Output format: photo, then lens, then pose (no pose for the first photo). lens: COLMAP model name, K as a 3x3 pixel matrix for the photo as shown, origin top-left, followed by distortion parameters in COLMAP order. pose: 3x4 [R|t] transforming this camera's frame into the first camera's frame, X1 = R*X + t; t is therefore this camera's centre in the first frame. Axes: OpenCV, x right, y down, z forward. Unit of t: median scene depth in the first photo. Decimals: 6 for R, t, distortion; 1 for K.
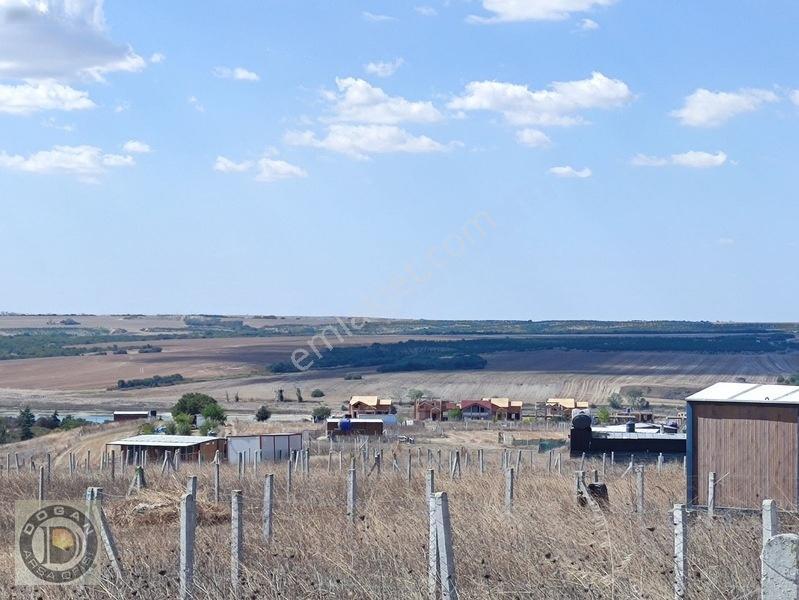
lens RADIAL K [[1806.8, 0, 399.5], [0, 1806.8, 300.0], [0, 0, 1]] dist [0.098514, 0.070797]
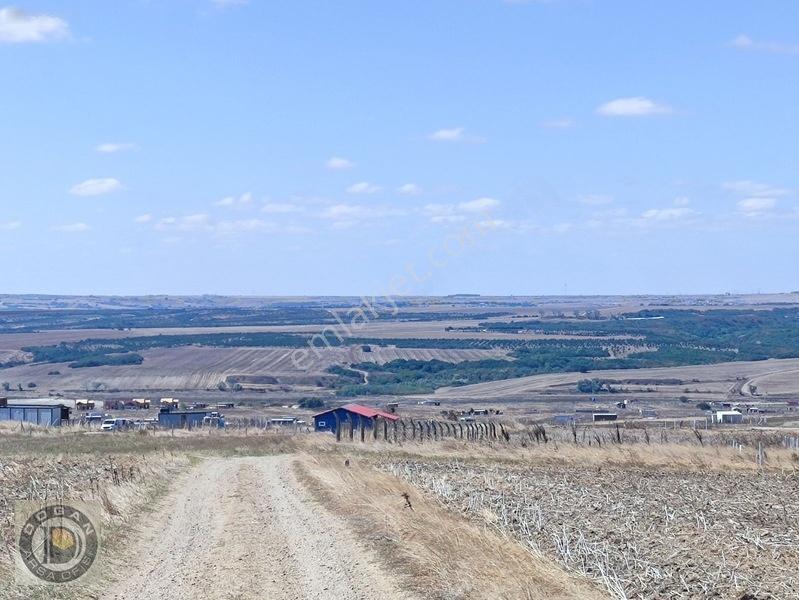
lens RADIAL K [[2039.5, 0, 399.5], [0, 2039.5, 300.0], [0, 0, 1]] dist [0.109616, 0.085371]
pose [[0.986303, -0.016780, 0.164089, -0.022349], [0.011937, 0.999465, 0.030452, -0.073992], [-0.164512, -0.028076, 0.985975, -0.815093]]
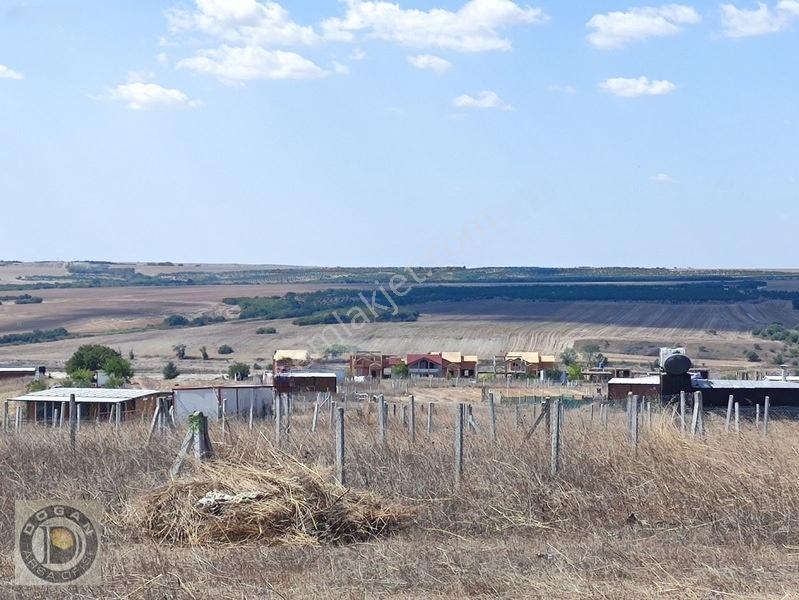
lens RADIAL K [[2039.5, 0, 399.5], [0, 2039.5, 300.0], [0, 0, 1]] dist [0.109616, 0.085371]
pose [[0.999035, -0.001444, 0.043897, -0.005274], [0.000285, 0.999652, 0.026395, 0.002292], [-0.043920, -0.026357, 0.998687, 0.022012]]
